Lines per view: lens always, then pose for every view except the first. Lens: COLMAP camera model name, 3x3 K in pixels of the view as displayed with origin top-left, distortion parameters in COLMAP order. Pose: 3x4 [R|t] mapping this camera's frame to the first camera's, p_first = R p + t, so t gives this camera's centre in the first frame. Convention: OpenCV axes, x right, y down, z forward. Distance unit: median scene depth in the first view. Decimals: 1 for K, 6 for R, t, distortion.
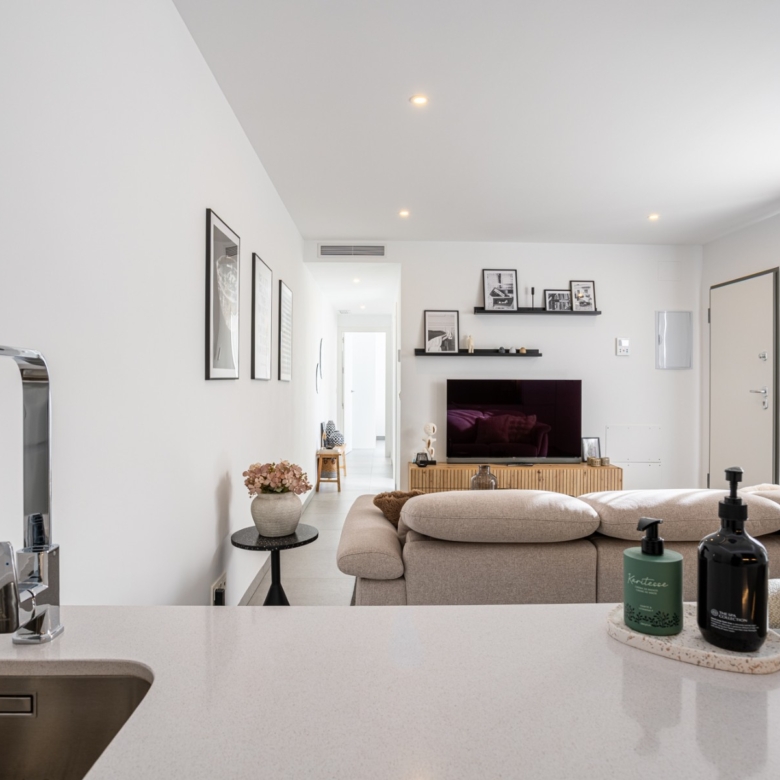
lens RADIAL K [[594.6, 0, 371.1], [0, 594.6, 373.3], [0, 0, 1]] dist [-0.063483, 0.051390]
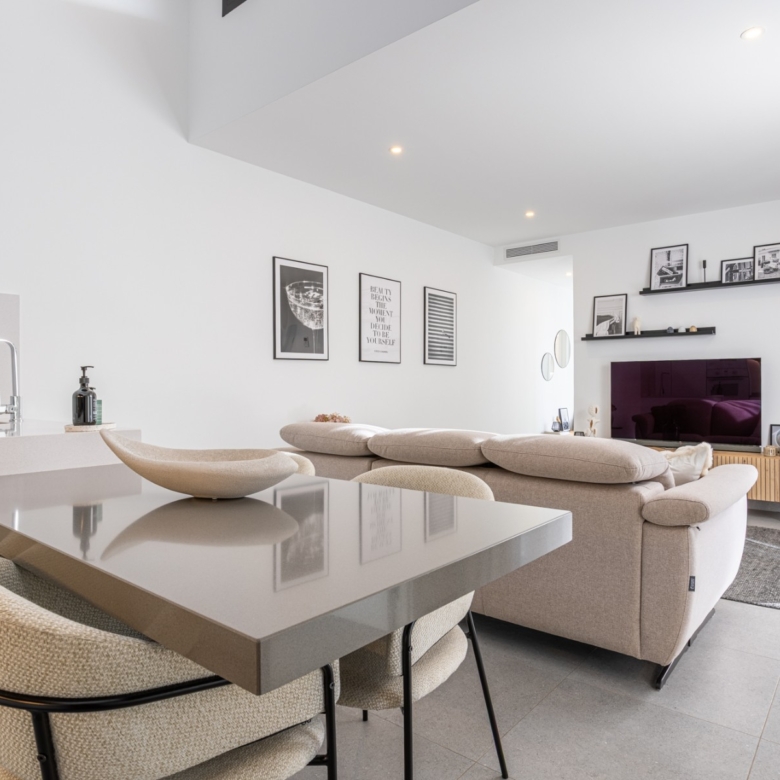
lens RADIAL K [[594.6, 0, 395.9], [0, 594.6, 384.0], [0, 0, 1]] dist [-0.063483, 0.051390]
pose [[0.754767, -0.007296, -0.655953, 0.510458], [0.014468, 0.999880, 0.005526, 0.037040], [0.655834, -0.013662, 0.754782, -0.015926]]
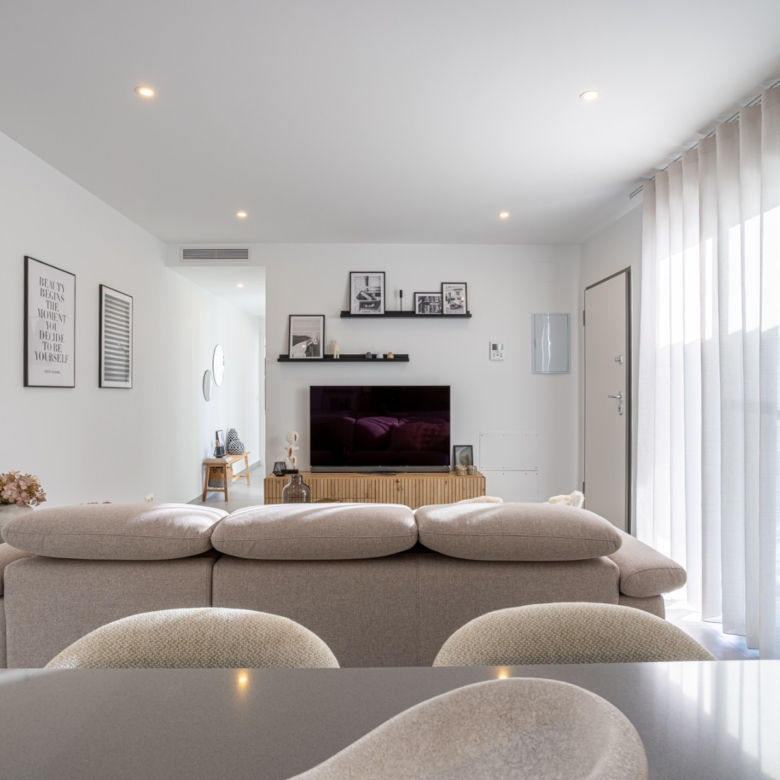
lens RADIAL K [[594.6, 0, 382.1], [0, 594.6, 387.1], [0, 0, 1]] dist [-0.063483, 0.051390]
pose [[0.999979, -0.006207, -0.001938, 0.243988], [0.006226, 0.999930, 0.010095, 0.003059], [0.001875, -0.010106, 0.999947, 0.029706]]
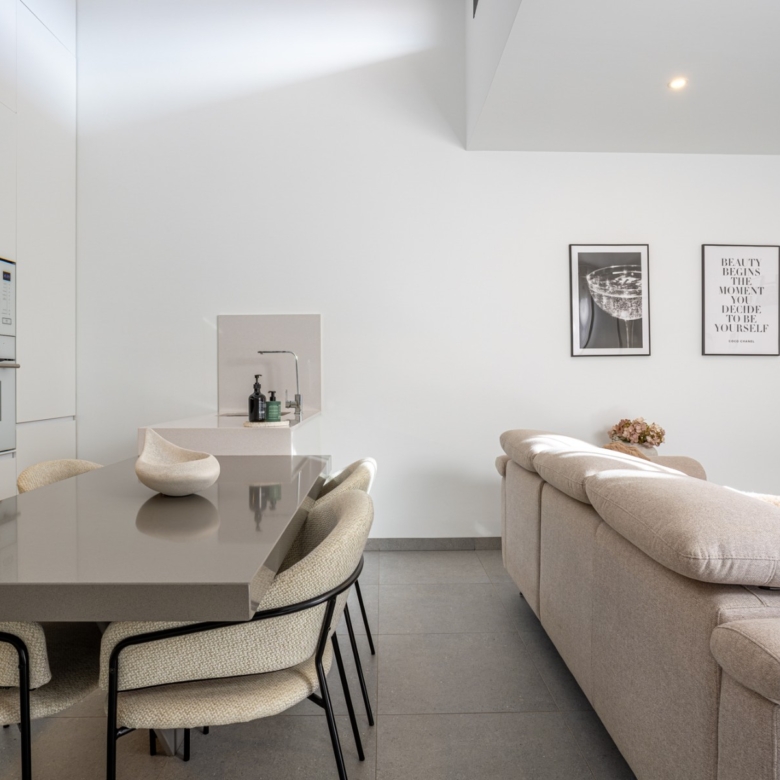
lens RADIAL K [[594.6, 0, 403.4], [0, 594.6, 373.1], [0, 0, 1]] dist [-0.063483, 0.051390]
pose [[-0.005341, -0.006461, -0.999965, 0.591952], [0.014640, 0.999871, -0.006539, 0.027839], [0.999879, -0.014674, -0.005246, 0.270031]]
